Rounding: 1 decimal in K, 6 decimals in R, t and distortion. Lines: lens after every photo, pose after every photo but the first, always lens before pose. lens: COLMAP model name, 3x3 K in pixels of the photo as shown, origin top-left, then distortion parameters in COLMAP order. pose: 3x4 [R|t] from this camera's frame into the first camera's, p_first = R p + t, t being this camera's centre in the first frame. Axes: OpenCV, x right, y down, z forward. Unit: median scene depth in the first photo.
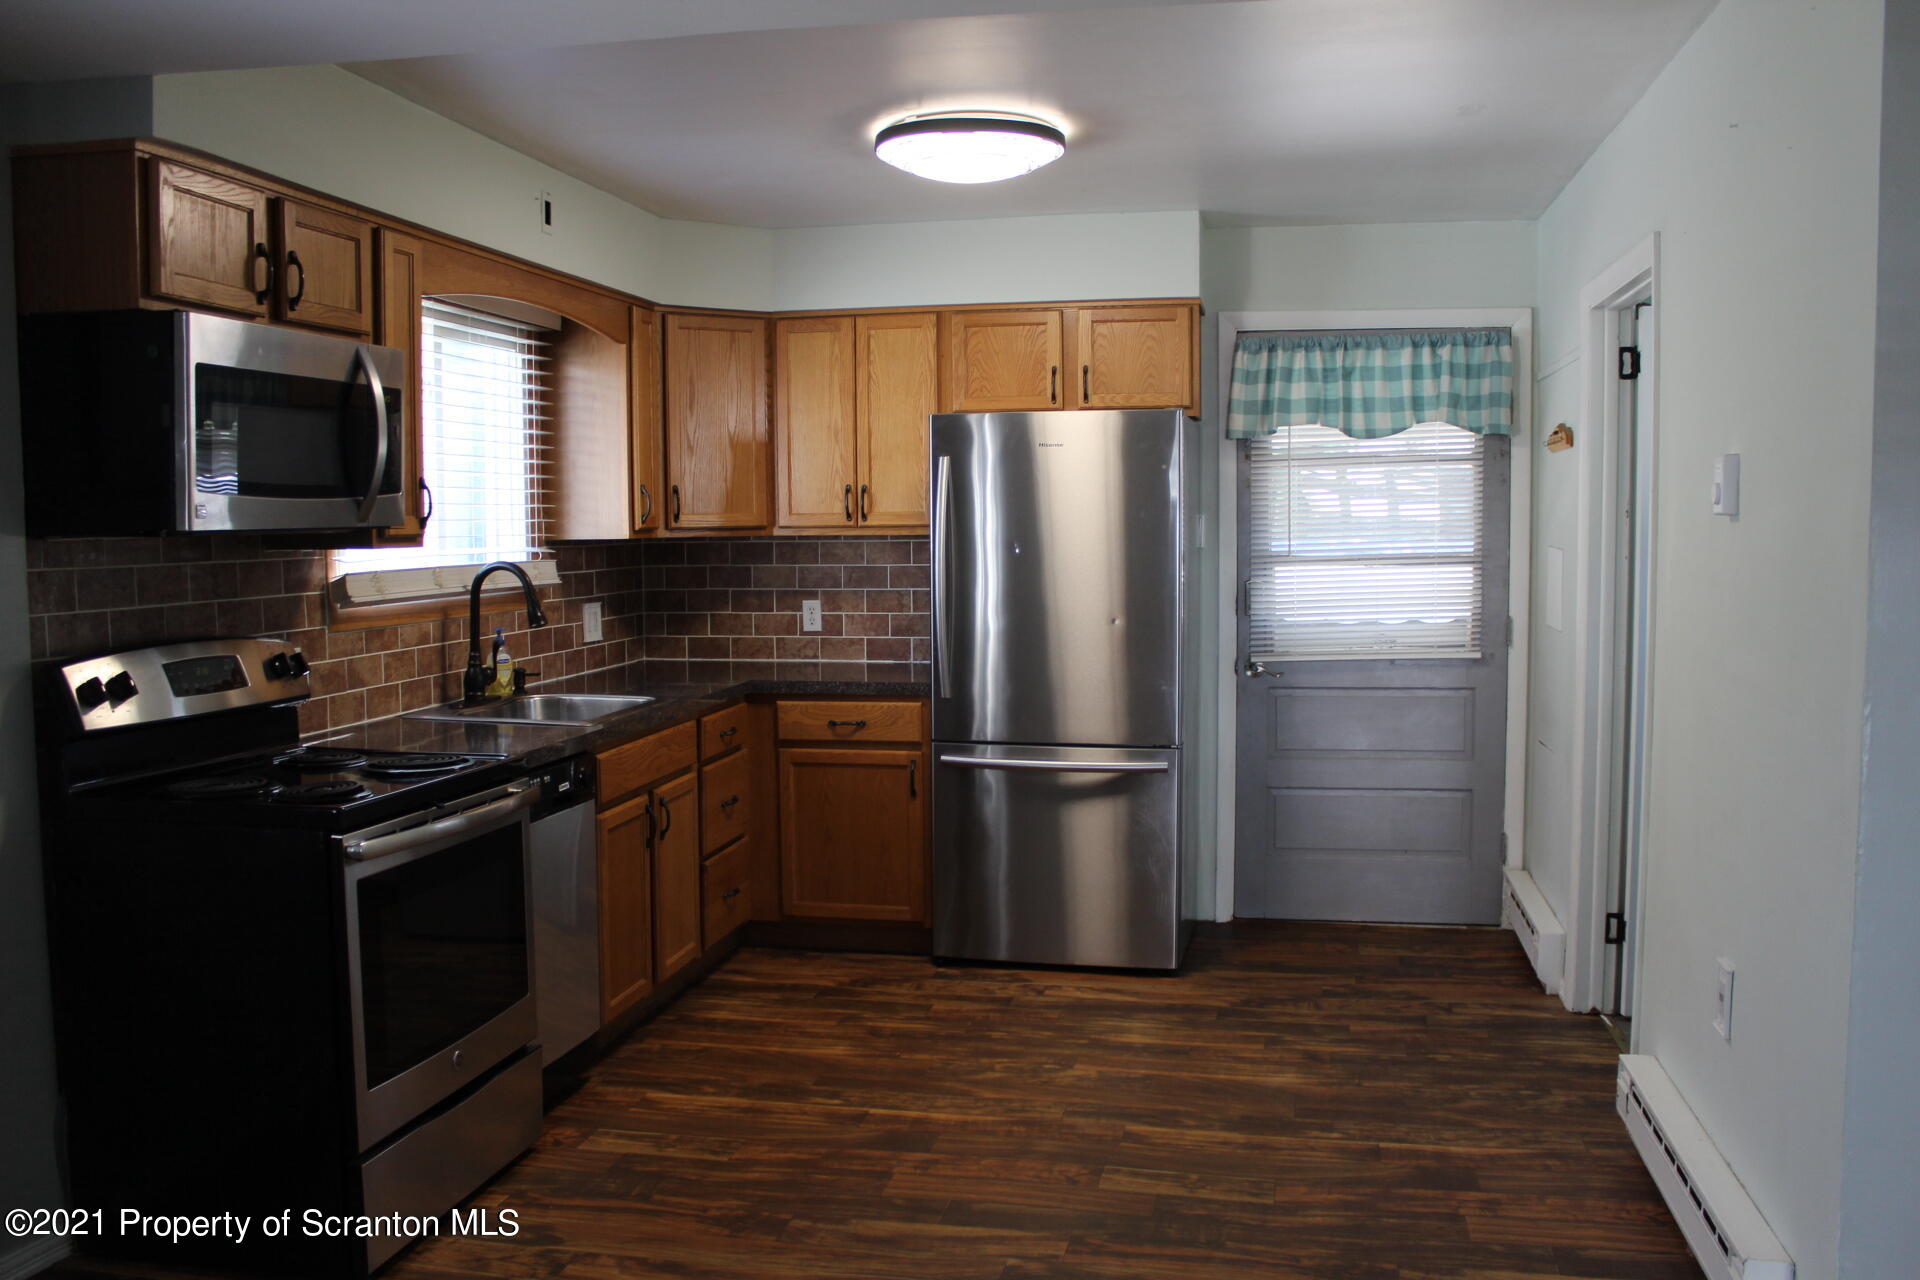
lens RADIAL K [[1630.2, 0, 961.5], [0, 1630.2, 640.0], [0, 0, 1]] dist [-0.014554, -0.003486]
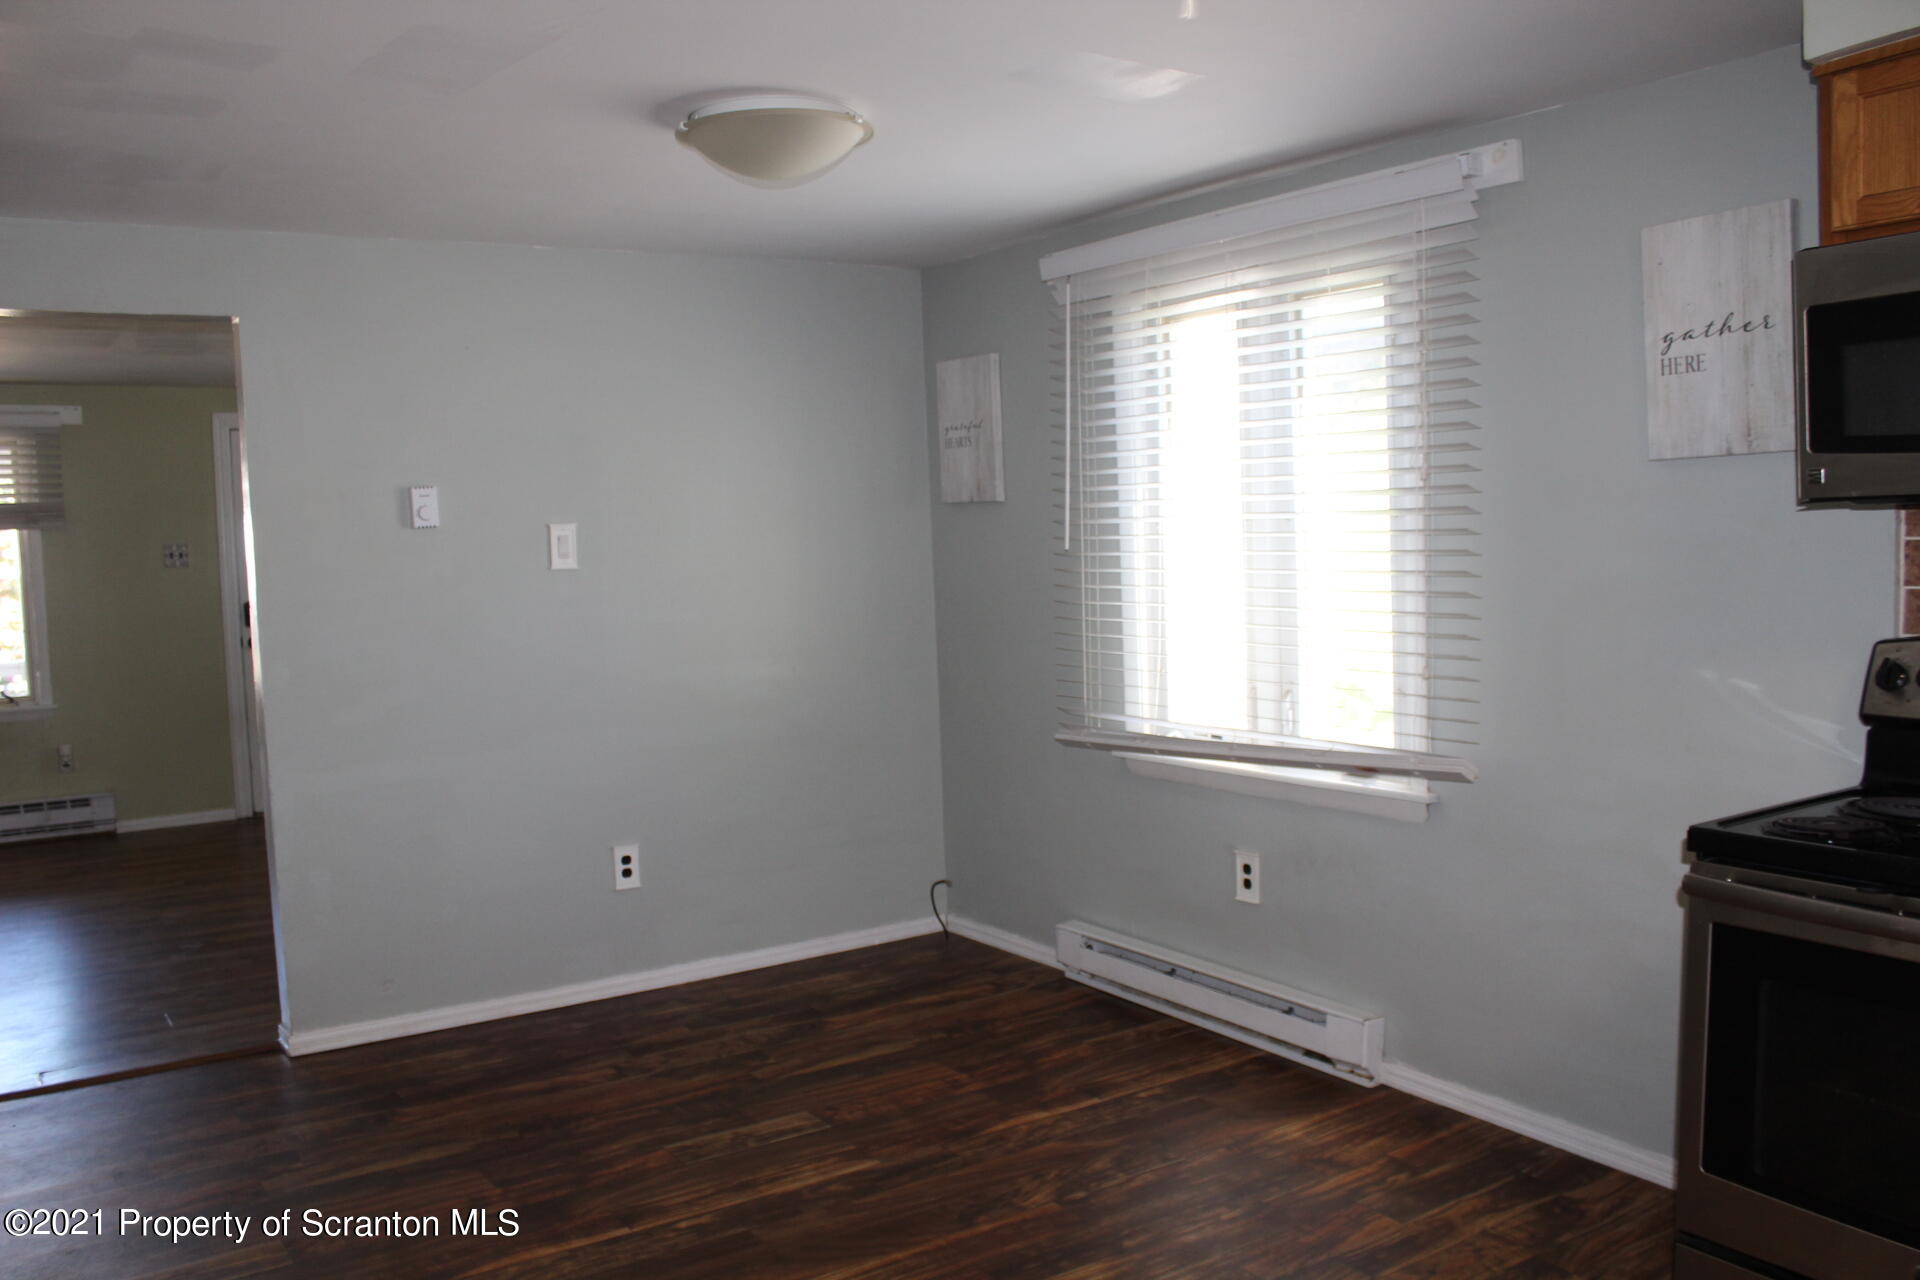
lens RADIAL K [[1630.2, 0, 958.8], [0, 1630.2, 632.5], [0, 0, 1]] dist [-0.014554, -0.003486]
pose [[-0.697880, 0.069979, -0.712788, 0.736425], [-0.018062, 0.993179, 0.115191, -0.113967], [0.715987, 0.093264, -0.691855, 1.705101]]
